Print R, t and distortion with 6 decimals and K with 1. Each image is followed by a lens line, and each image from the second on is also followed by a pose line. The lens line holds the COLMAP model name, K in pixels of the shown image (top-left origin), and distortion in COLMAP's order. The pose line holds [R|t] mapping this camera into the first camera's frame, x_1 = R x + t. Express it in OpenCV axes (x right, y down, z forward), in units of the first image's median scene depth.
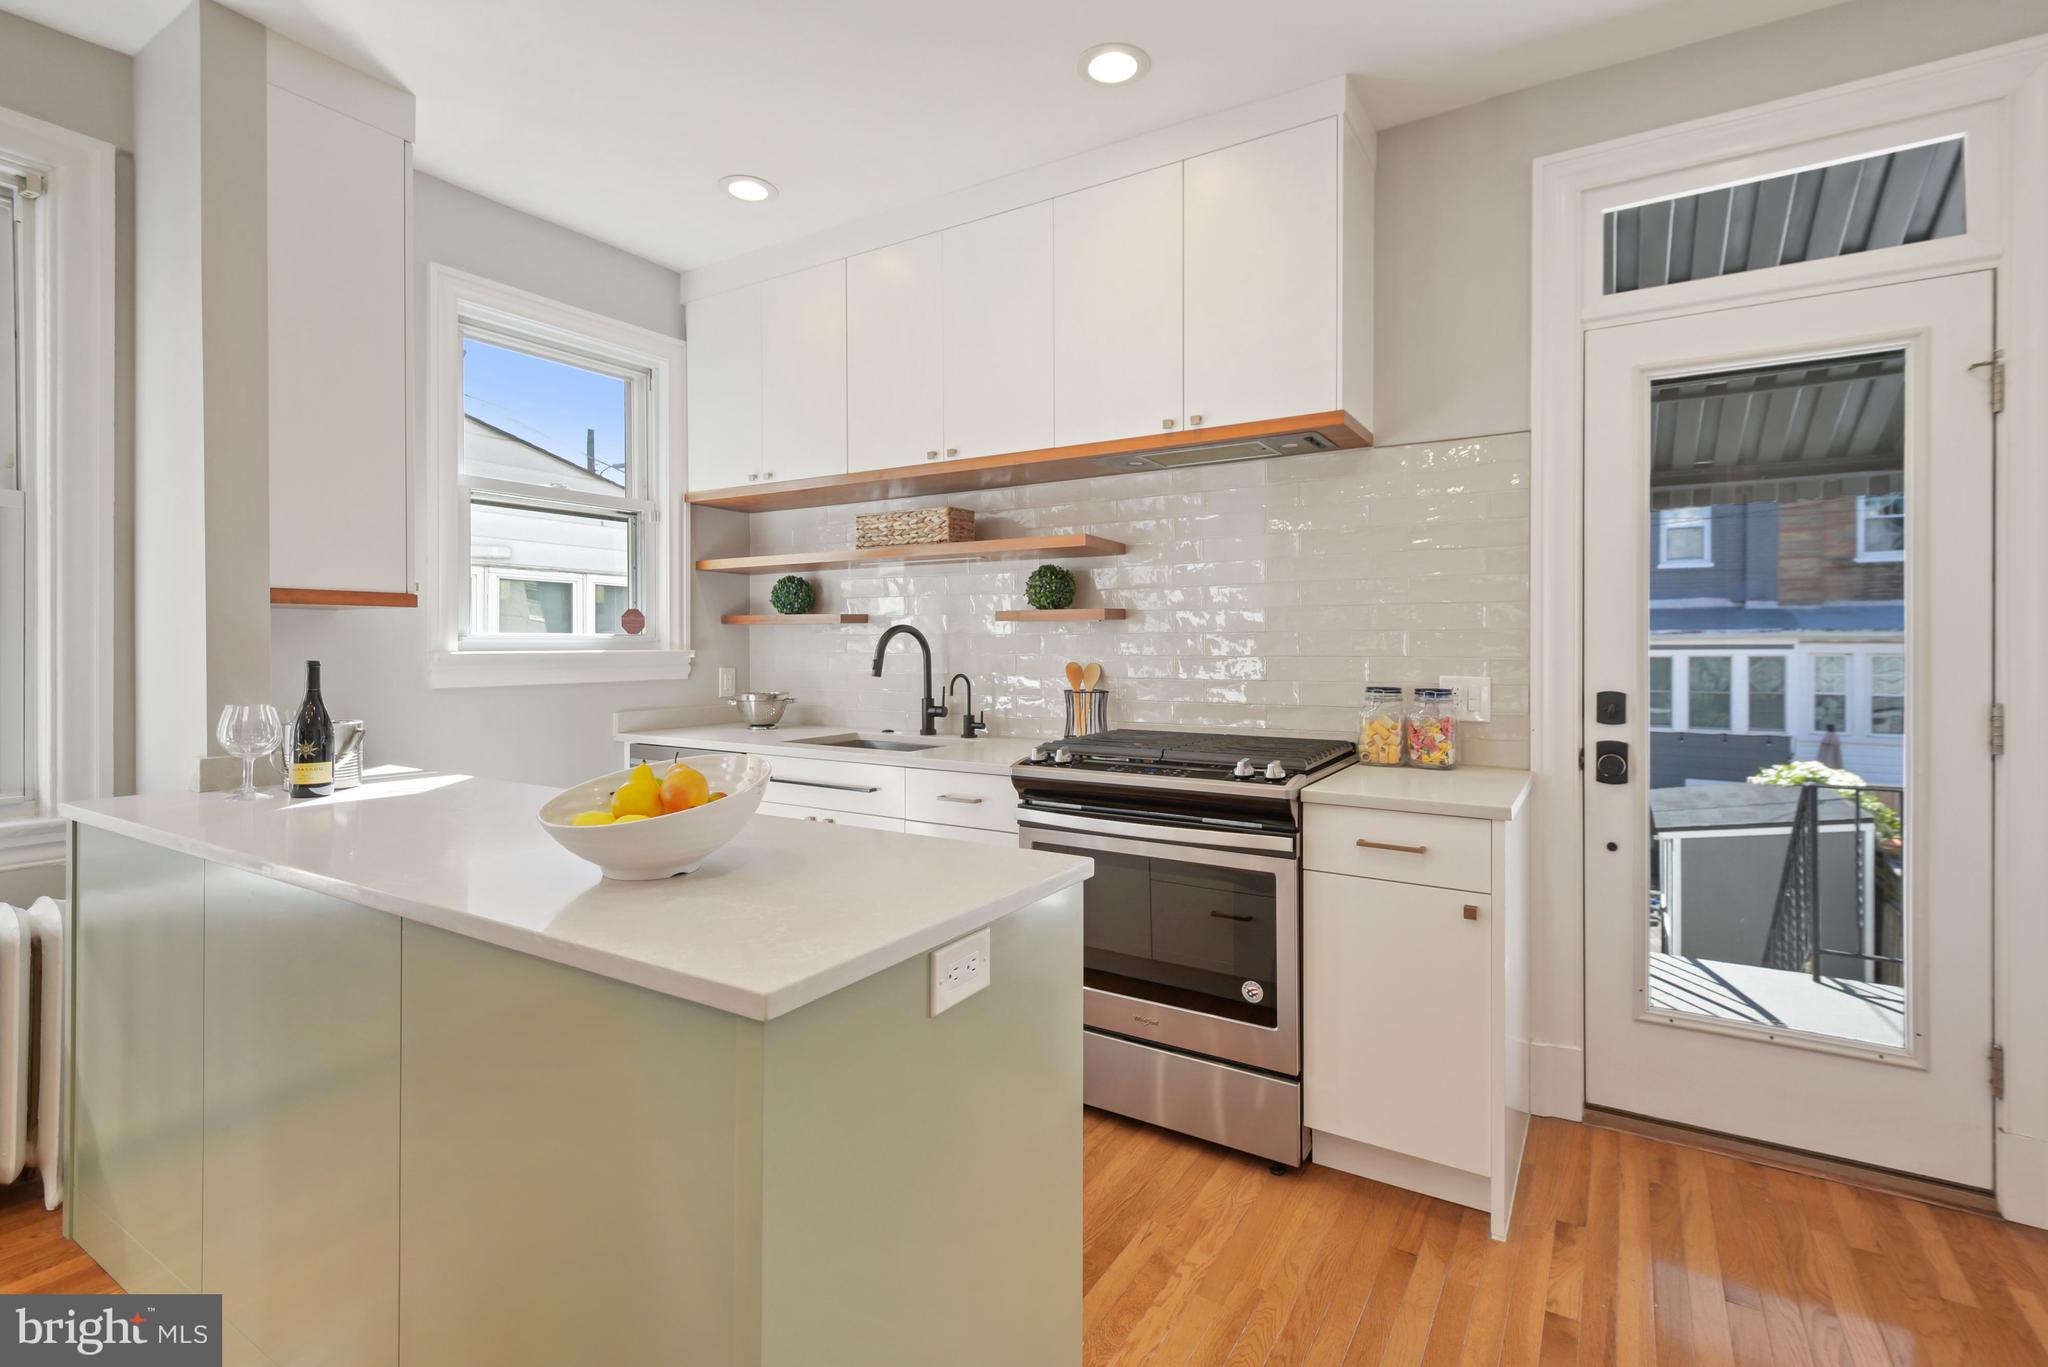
lens RADIAL K [[940.6, 0, 1023.3], [0, 940.6, 643.4], [0, 0, 1]] dist [0.015572, -0.000043]
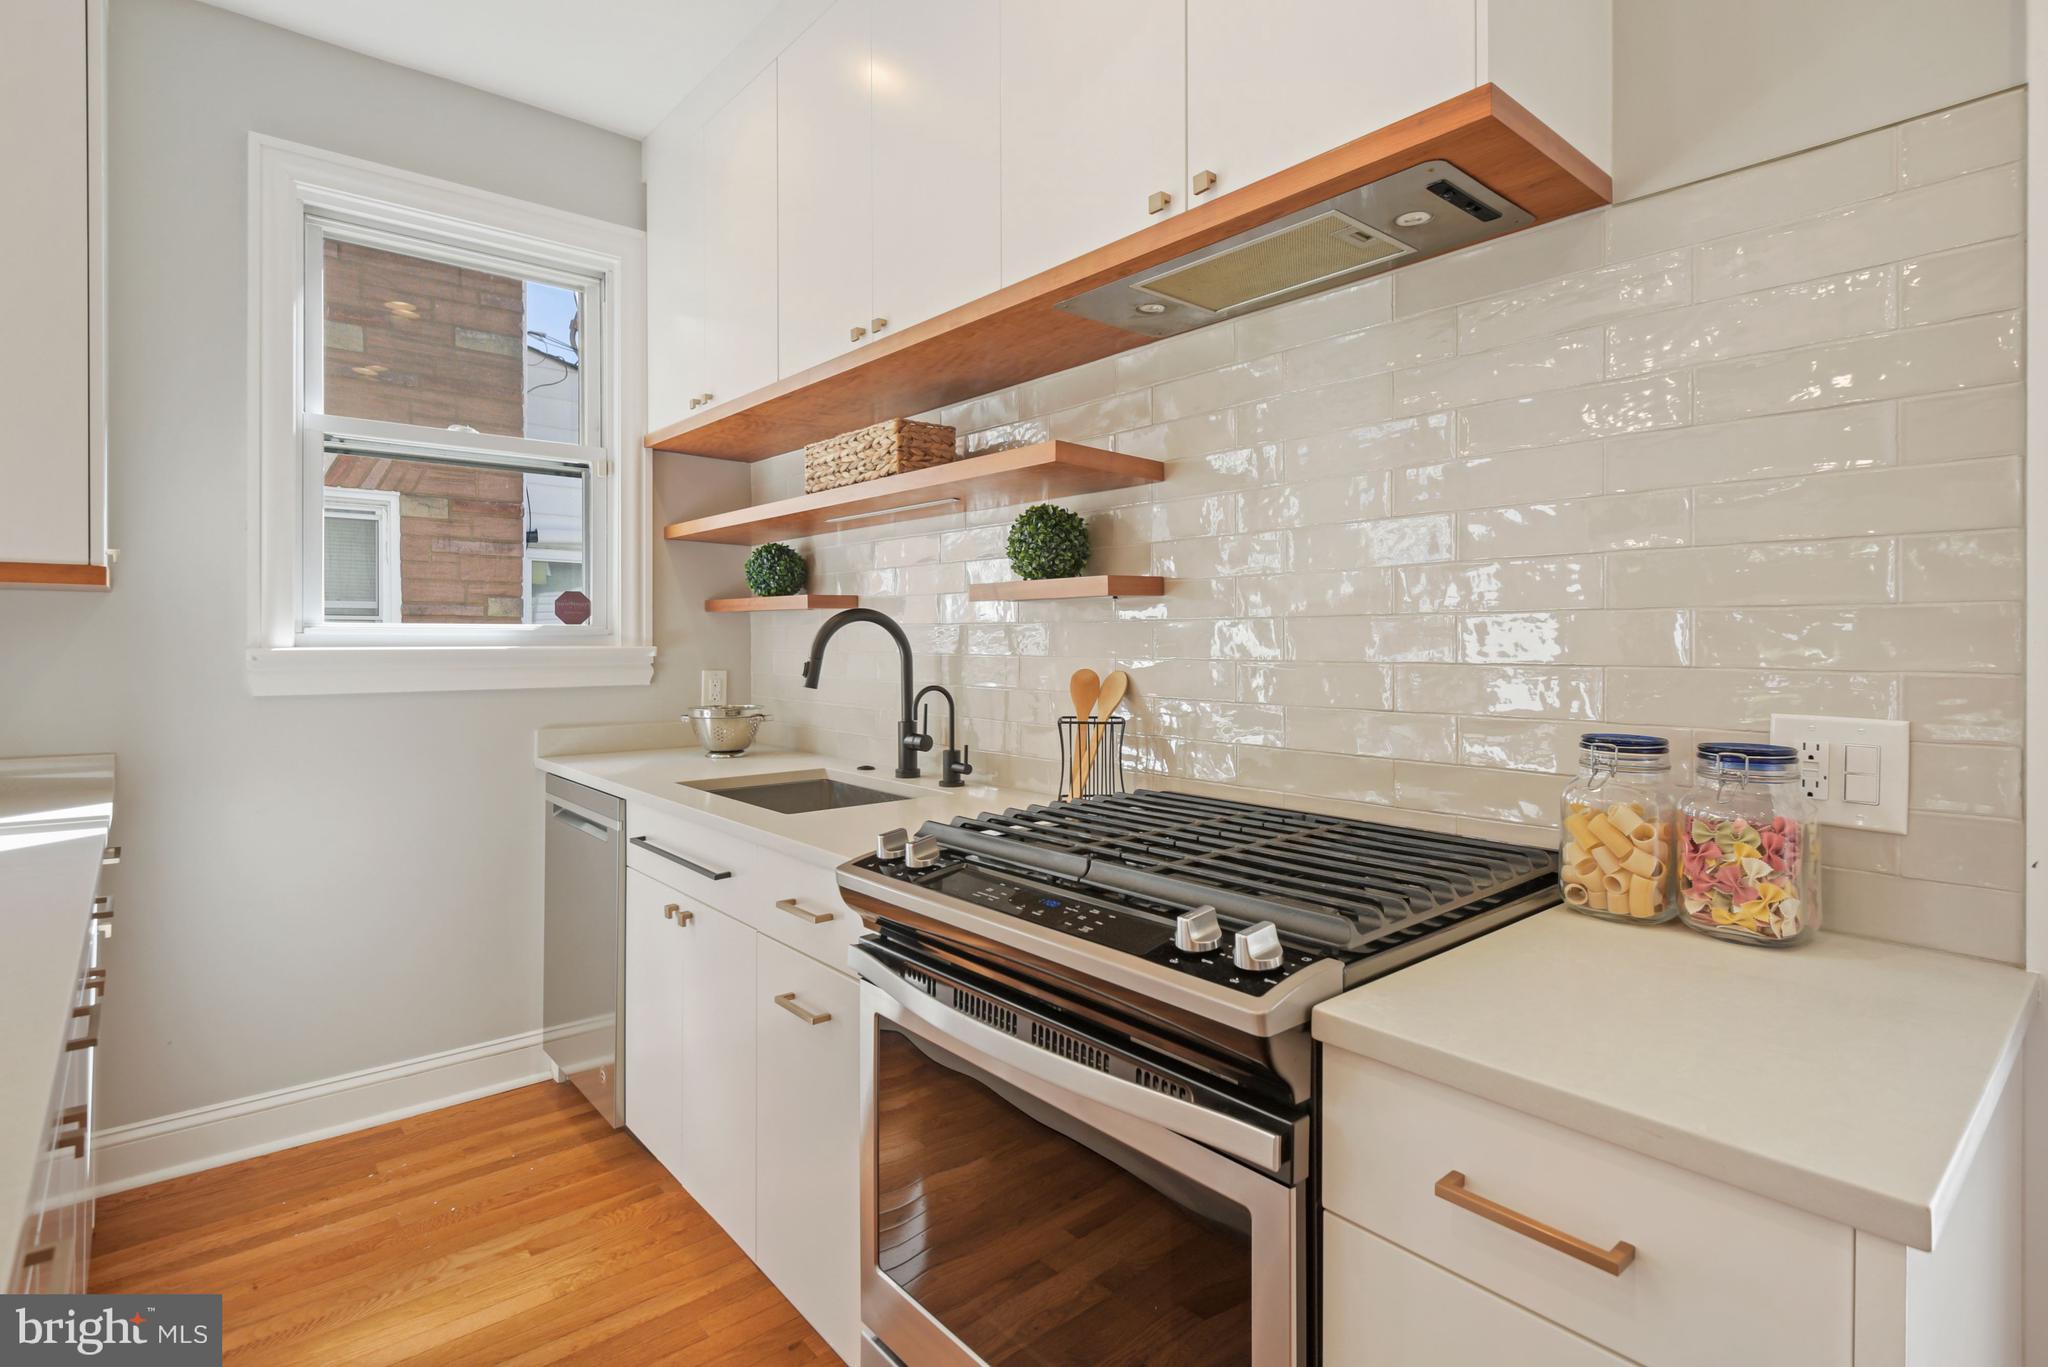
lens RADIAL K [[1011.8, 0, 1062.5], [0, 1011.8, 641.8], [0, 0, 1]] dist [0.000381, -0.000678]
pose [[0.961194, 0.002473, -0.275862, 0.217538], [-0.001969, 0.999996, 0.002105, 0.001395], [0.275866, -0.001480, 0.961195, 0.396685]]
